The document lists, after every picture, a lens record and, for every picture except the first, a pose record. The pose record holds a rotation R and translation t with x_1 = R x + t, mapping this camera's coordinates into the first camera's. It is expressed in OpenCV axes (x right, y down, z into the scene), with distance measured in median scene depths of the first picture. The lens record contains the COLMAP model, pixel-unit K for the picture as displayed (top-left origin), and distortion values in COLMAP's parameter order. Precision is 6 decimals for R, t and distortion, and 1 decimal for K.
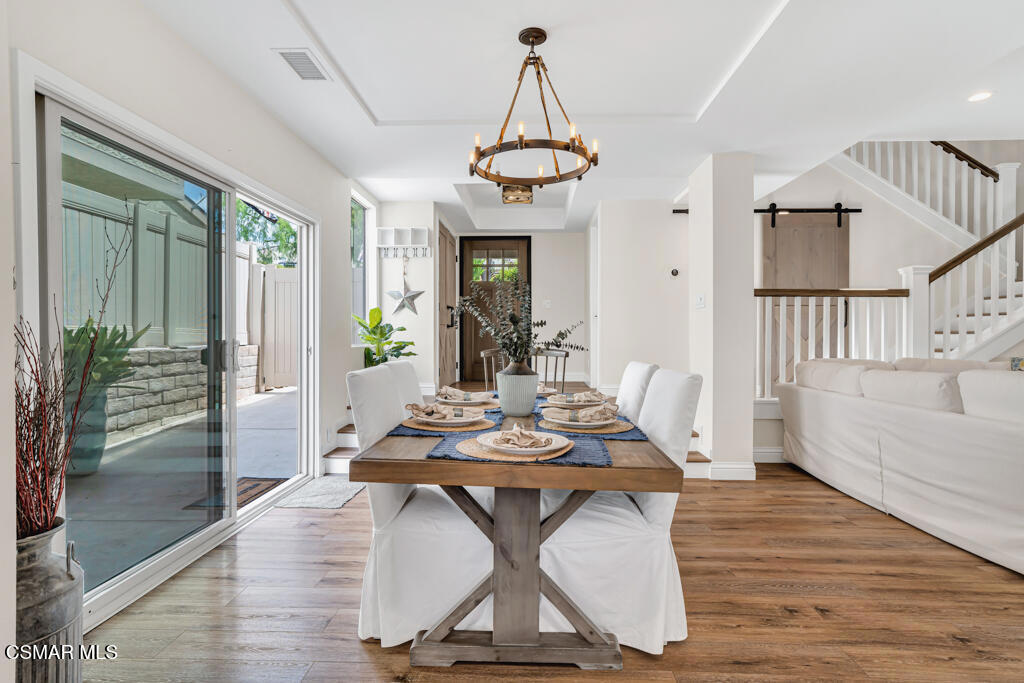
lens RADIAL K [[454.8, 0, 509.6], [0, 454.8, 338.1], [0, 0, 1]] dist [-0.005602, 0.000360]
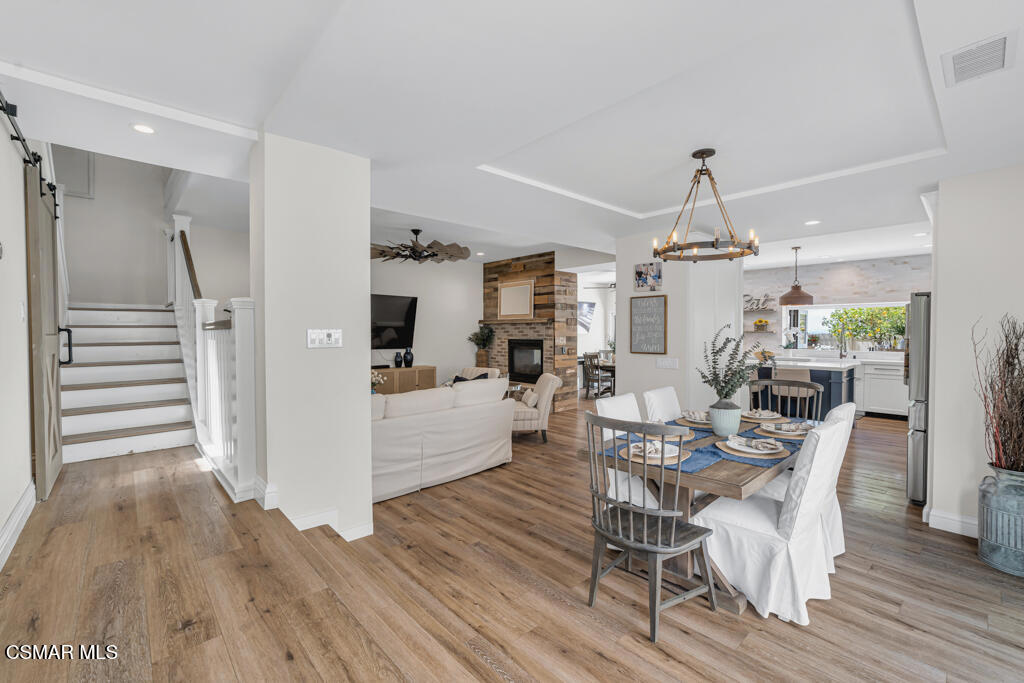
lens RADIAL K [[454.8, 0, 509.6], [0, 454.8, 338.1], [0, 0, 1]] dist [-0.005602, 0.000360]
pose [[-0.707619, -0.011720, 0.706497, -0.437667], [0.003853, 0.999784, 0.020444, -0.141693], [-0.706584, 0.017189, -0.707421, 2.106262]]
